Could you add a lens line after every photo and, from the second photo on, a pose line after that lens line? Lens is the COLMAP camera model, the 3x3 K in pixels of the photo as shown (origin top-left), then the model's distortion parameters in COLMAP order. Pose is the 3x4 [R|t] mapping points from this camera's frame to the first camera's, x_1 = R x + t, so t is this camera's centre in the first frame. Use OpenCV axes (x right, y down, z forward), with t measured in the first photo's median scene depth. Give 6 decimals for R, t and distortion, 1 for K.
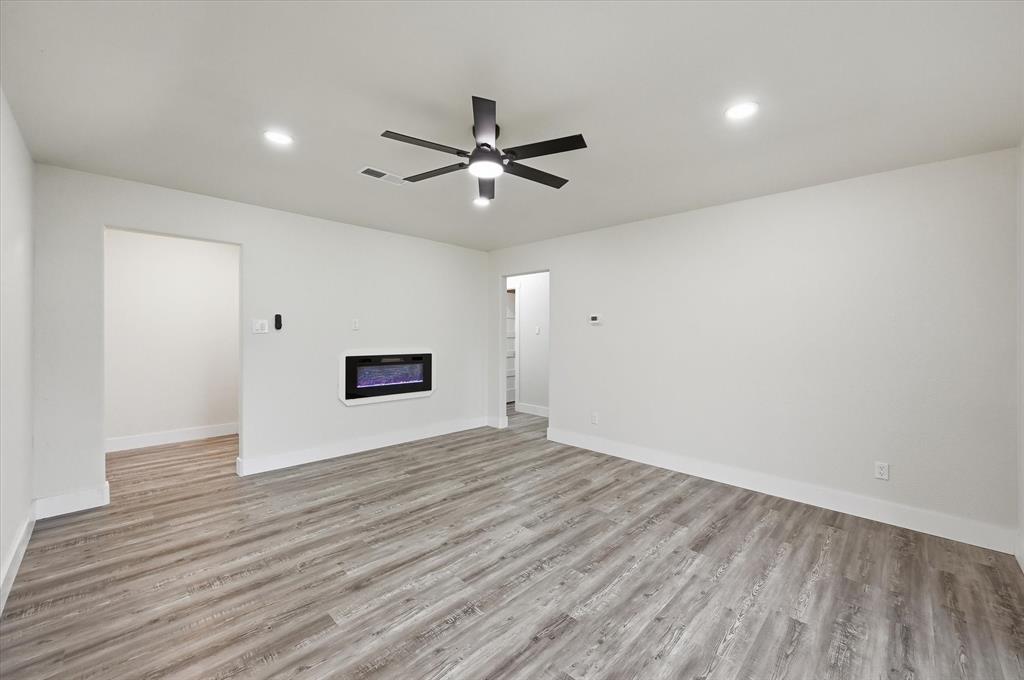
lens RADIAL K [[405.1, 0, 515.5], [0, 405.1, 335.6], [0, 0, 1]] dist [-0.001447, 0.000175]
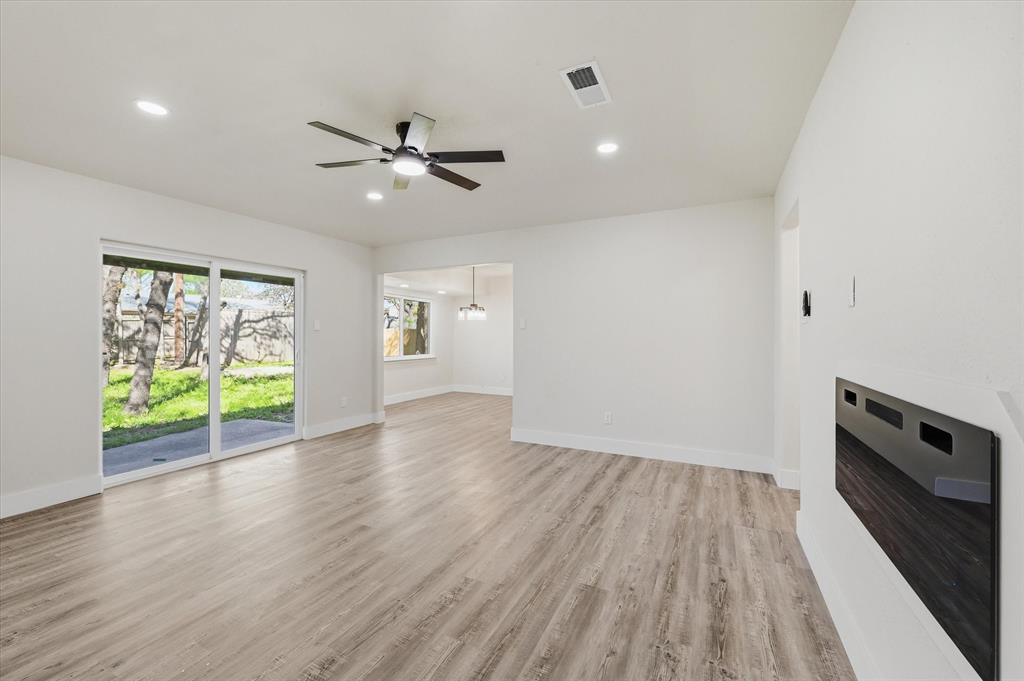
lens RADIAL K [[405.1, 0, 515.5], [0, 405.1, 336.1], [0, 0, 1]] dist [-0.001447, 0.000175]
pose [[-0.949688, -0.005871, -0.313144, -0.006667], [-0.006397, 0.999979, 0.000652, 0.020905], [0.313133, 0.002622, -0.949706, 1.846300]]
